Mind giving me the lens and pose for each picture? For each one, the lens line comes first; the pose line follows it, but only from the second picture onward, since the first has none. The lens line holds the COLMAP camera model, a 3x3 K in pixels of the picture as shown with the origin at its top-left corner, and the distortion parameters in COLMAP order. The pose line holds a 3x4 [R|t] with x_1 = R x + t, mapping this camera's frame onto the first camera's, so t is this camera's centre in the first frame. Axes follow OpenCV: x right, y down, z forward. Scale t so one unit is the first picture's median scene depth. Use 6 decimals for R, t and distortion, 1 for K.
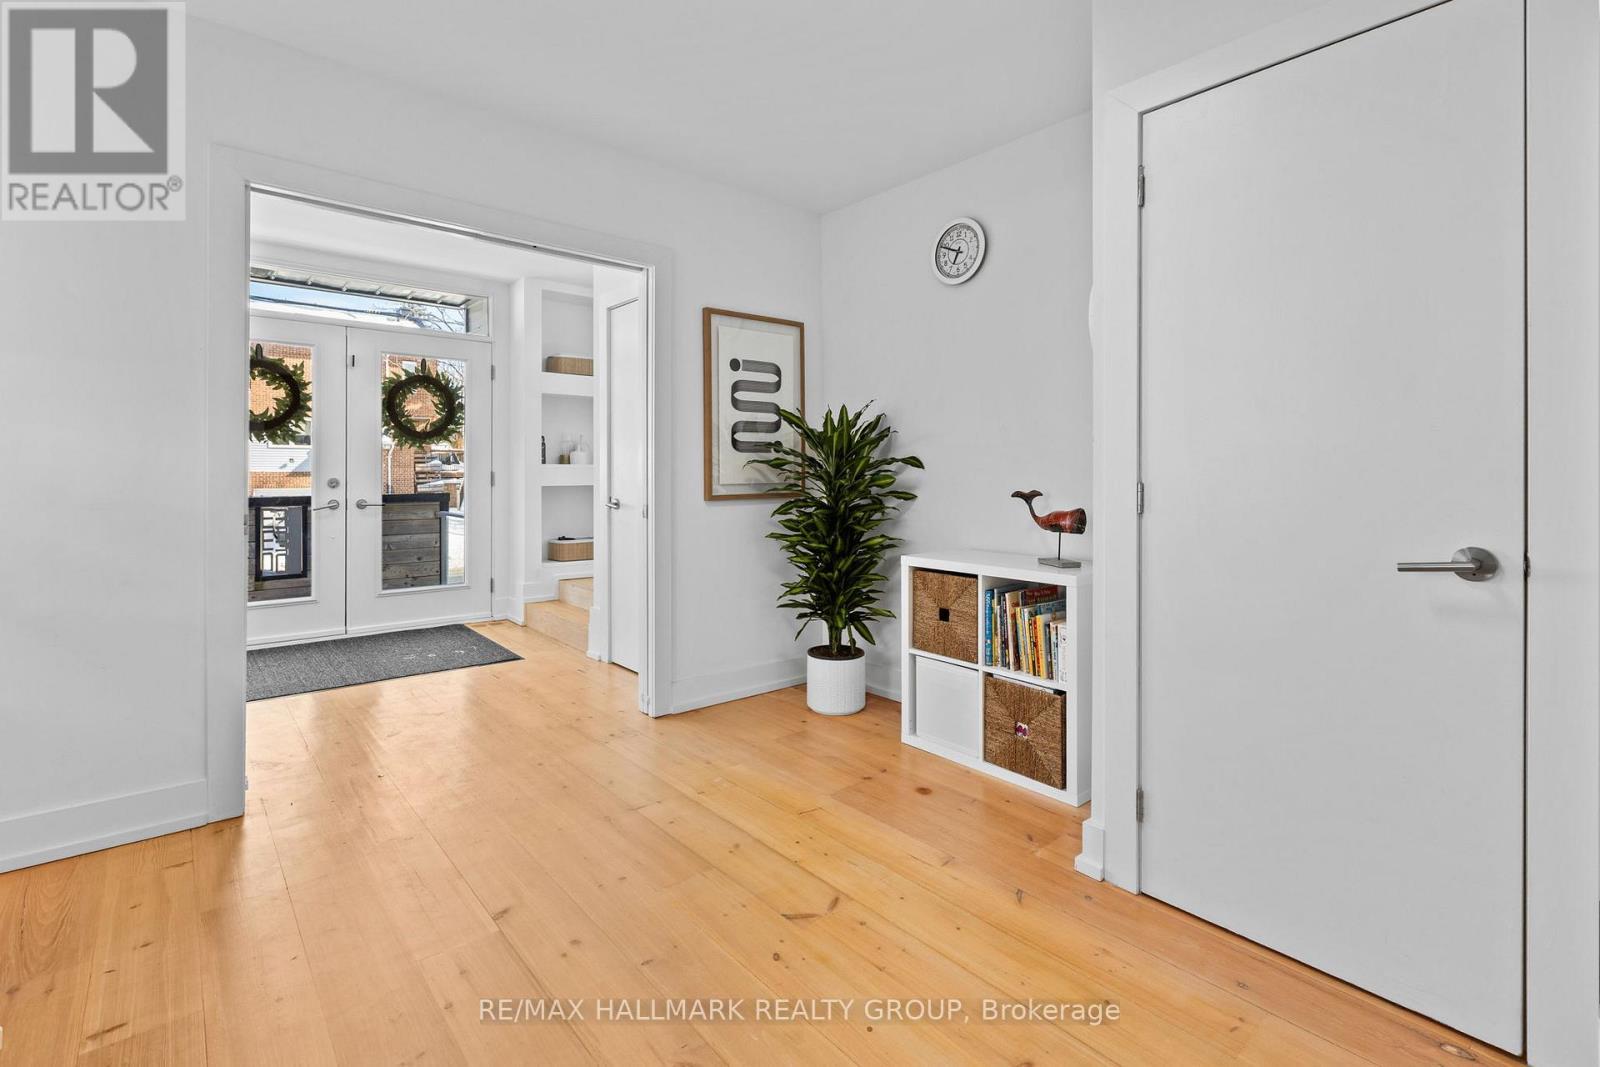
lens RADIAL K [[750.0, 0, 797.7], [0, 750.0, 474.3], [0, 0, 1]] dist [0.000037, 0.003112]
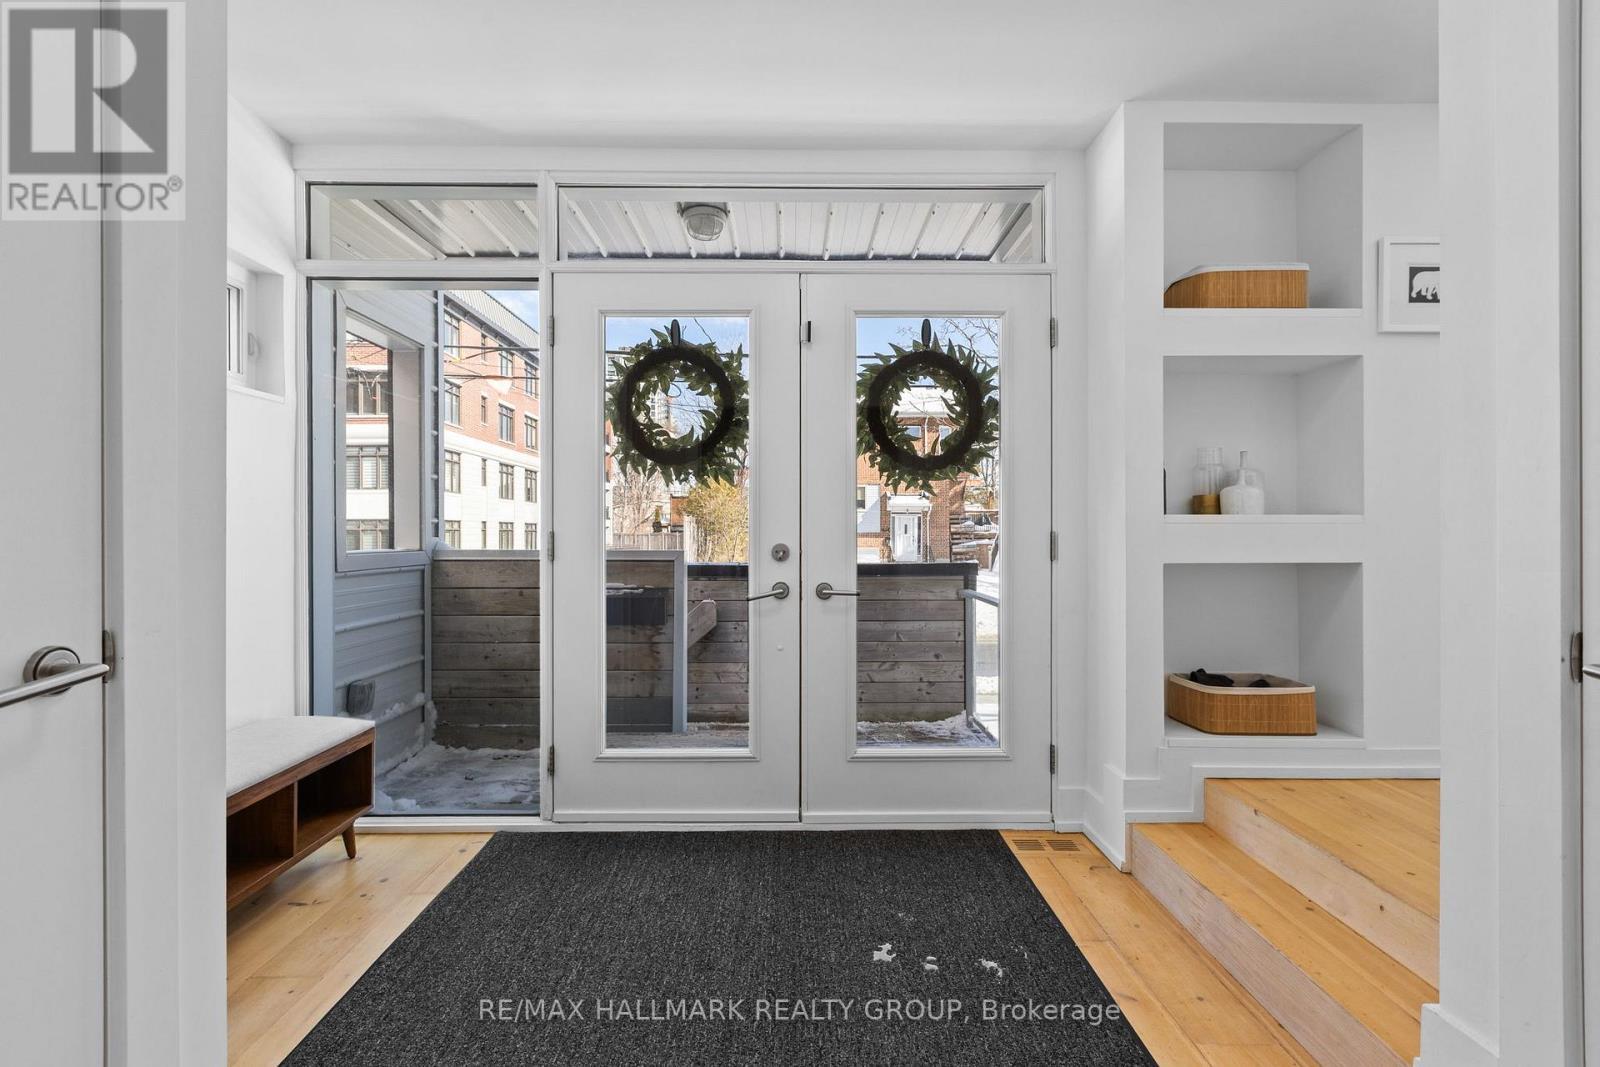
lens RADIAL K [[750.0, 0, 793.5], [0, 750.0, 532.5], [0, 0, 1]] dist [0.000037, 0.003112]
pose [[0.776775, -0.002417, -0.629774, -0.241969], [0.000584, 0.999995, -0.003116, -0.001315], [0.629778, 0.002052, 0.776772, 0.536600]]
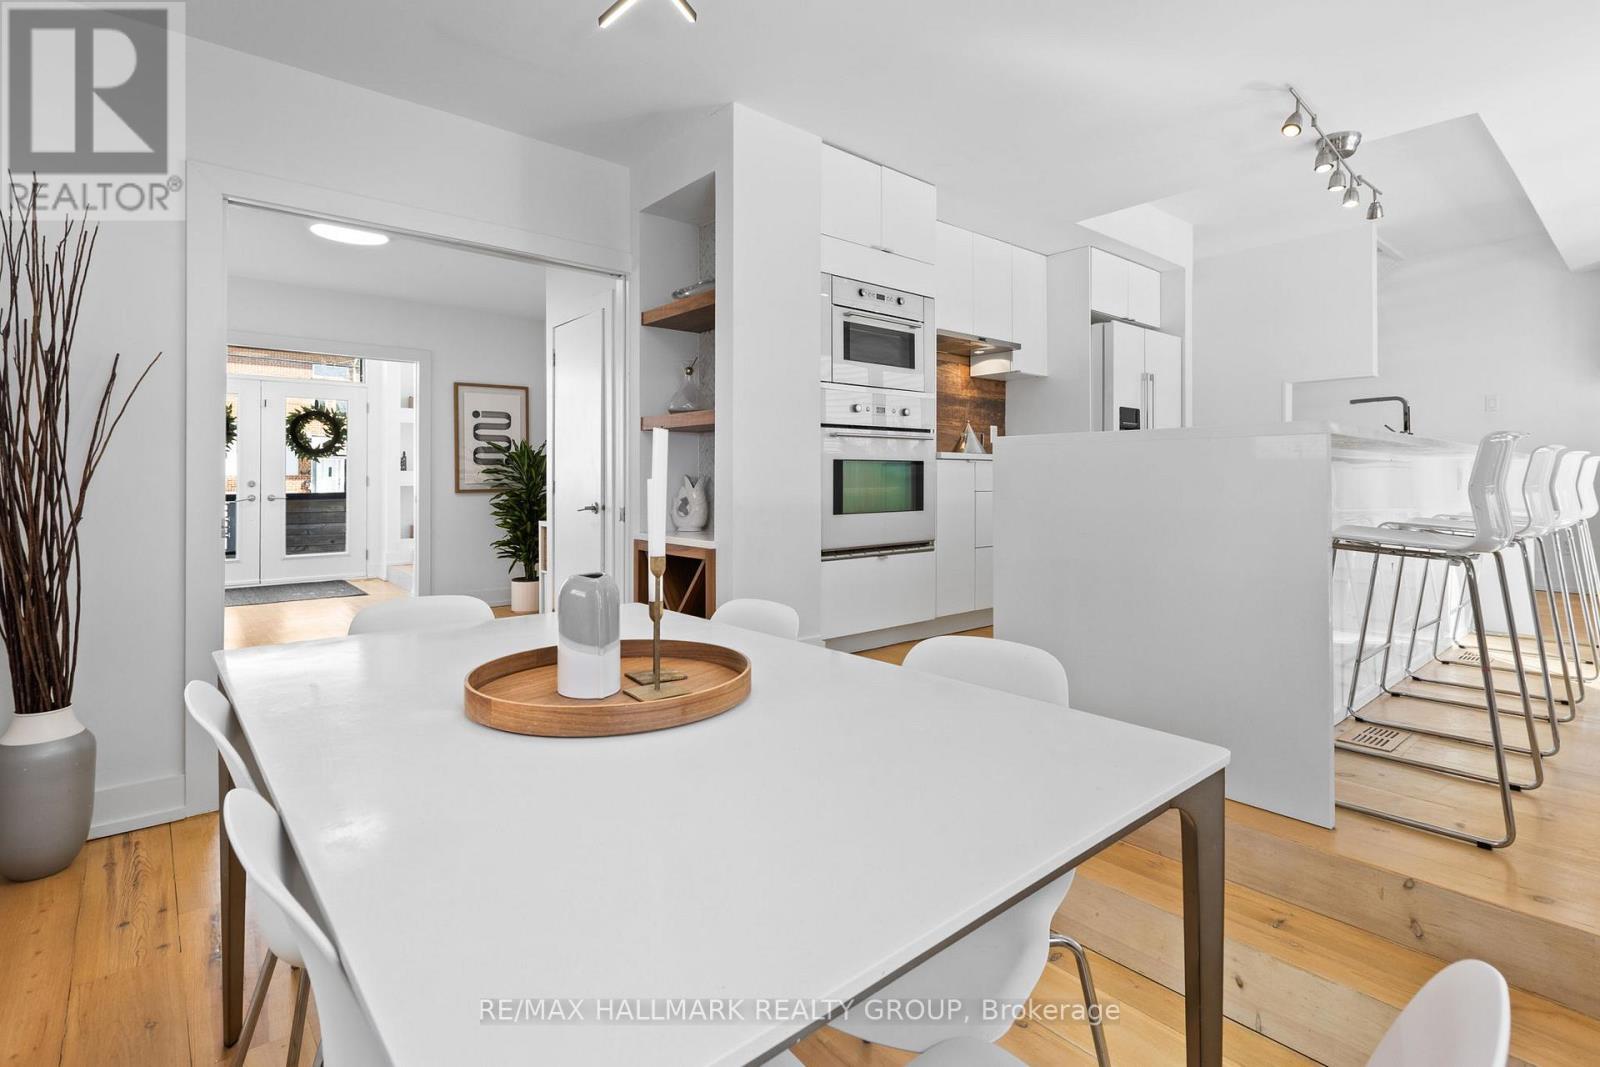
lens RADIAL K [[750.0, 0, 797.8], [0, 750.0, 472.8], [0, 0, 1]] dist [0.000037, 0.003112]
pose [[0.999858, 0.000082, 0.016827, 0.431697], [0.000016, 0.999983, -0.005823, -0.001210], [-0.016827, 0.005823, 0.999841, -0.502903]]
